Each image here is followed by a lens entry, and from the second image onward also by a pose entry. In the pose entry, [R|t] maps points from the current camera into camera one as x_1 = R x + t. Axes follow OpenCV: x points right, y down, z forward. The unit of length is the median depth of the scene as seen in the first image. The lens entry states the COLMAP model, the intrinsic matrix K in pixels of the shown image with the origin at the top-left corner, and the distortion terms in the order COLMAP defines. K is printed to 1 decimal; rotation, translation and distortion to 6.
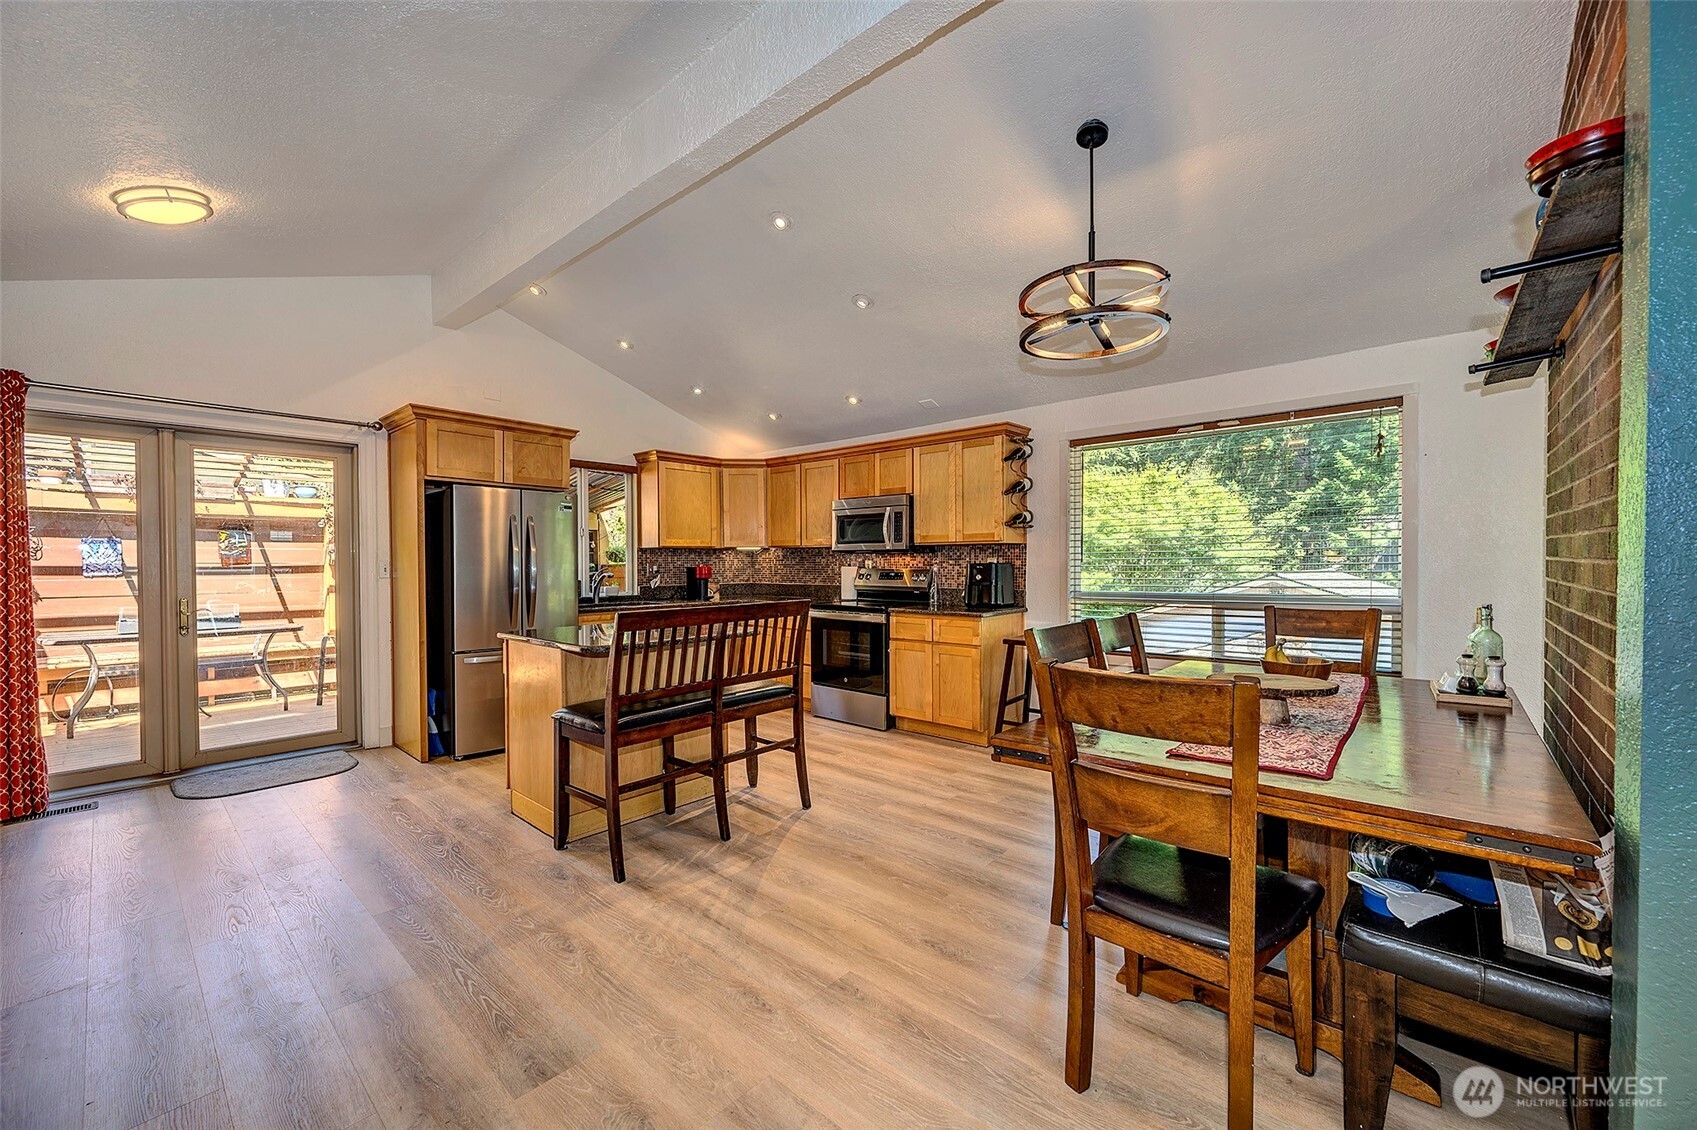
lens RADIAL K [[672.3, 0, 854.5], [0, 672.3, 572.4], [0, 0, 1]] dist [-0.001516, -0.000192]
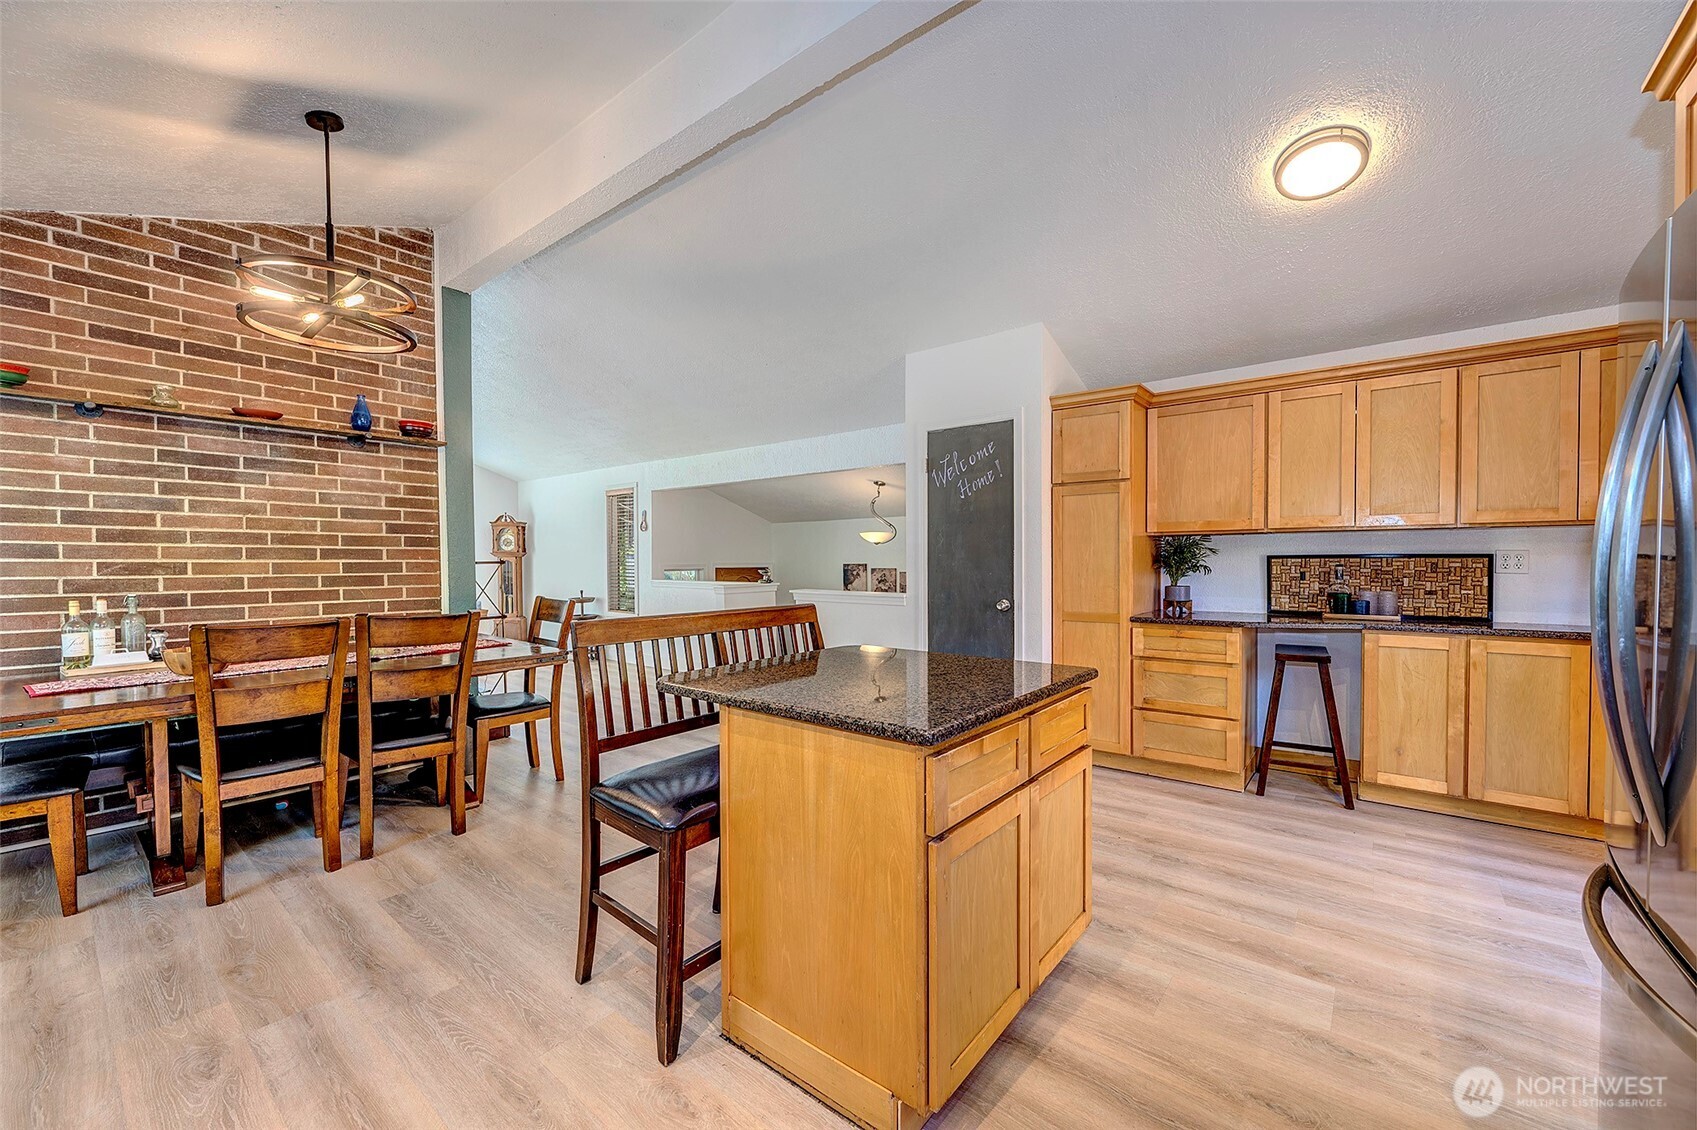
lens RADIAL K [[672.3, 0, 854.5], [0, 672.3, 572.4], [0, 0, 1]] dist [-0.001516, -0.000192]
pose [[-0.998717, 0.007021, -0.050150, -0.272544], [0.005264, 0.999371, 0.035080, -0.020006], [0.050365, 0.034771, -0.998125, 1.550673]]
